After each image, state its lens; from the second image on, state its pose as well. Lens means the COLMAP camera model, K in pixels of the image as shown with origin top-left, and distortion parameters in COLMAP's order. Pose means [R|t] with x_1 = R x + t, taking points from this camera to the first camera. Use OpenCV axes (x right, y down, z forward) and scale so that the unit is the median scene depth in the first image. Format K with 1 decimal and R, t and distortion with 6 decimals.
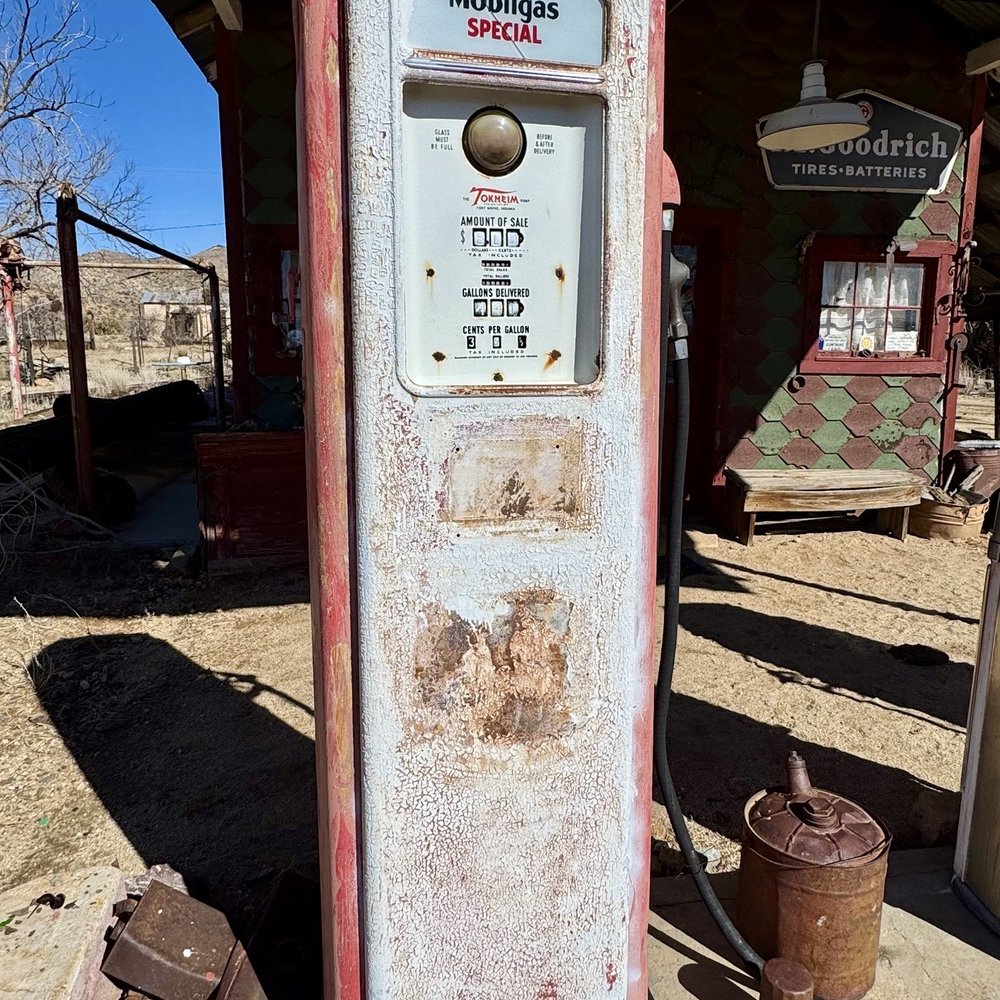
lens RADIAL K [[845.6, 0, 500.0], [0, 845.6, 500.0], [0, 0, 1]] dist [0.013645, 0.007254]
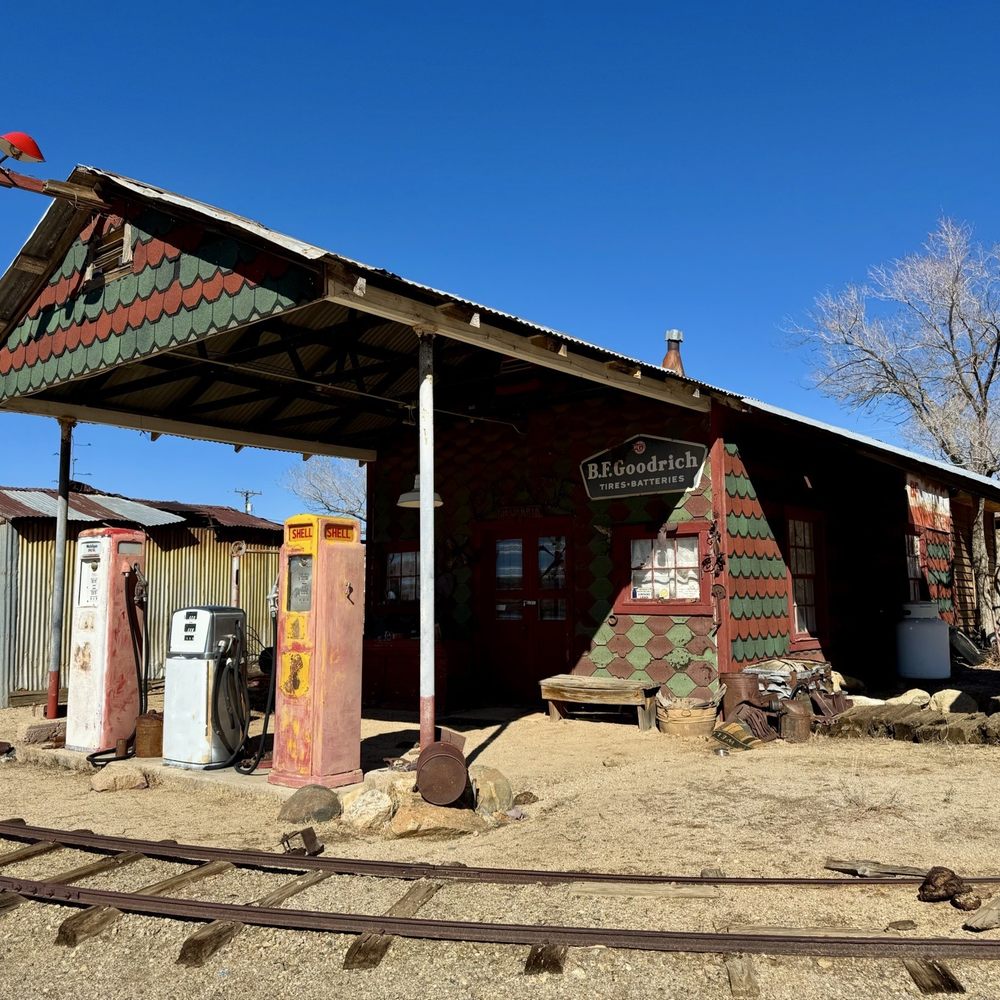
lens RADIAL K [[1004.3, 0, 500.0], [0, 1004.3, 500.0], [0, 0, 1]] dist [0.095621, -0.002173]
pose [[0.618297, -0.089598, -0.780820, 1.653573], [-0.132510, 0.967375, -0.215934, 0.068646], [0.774693, 0.236978, 0.586253, -0.252900]]
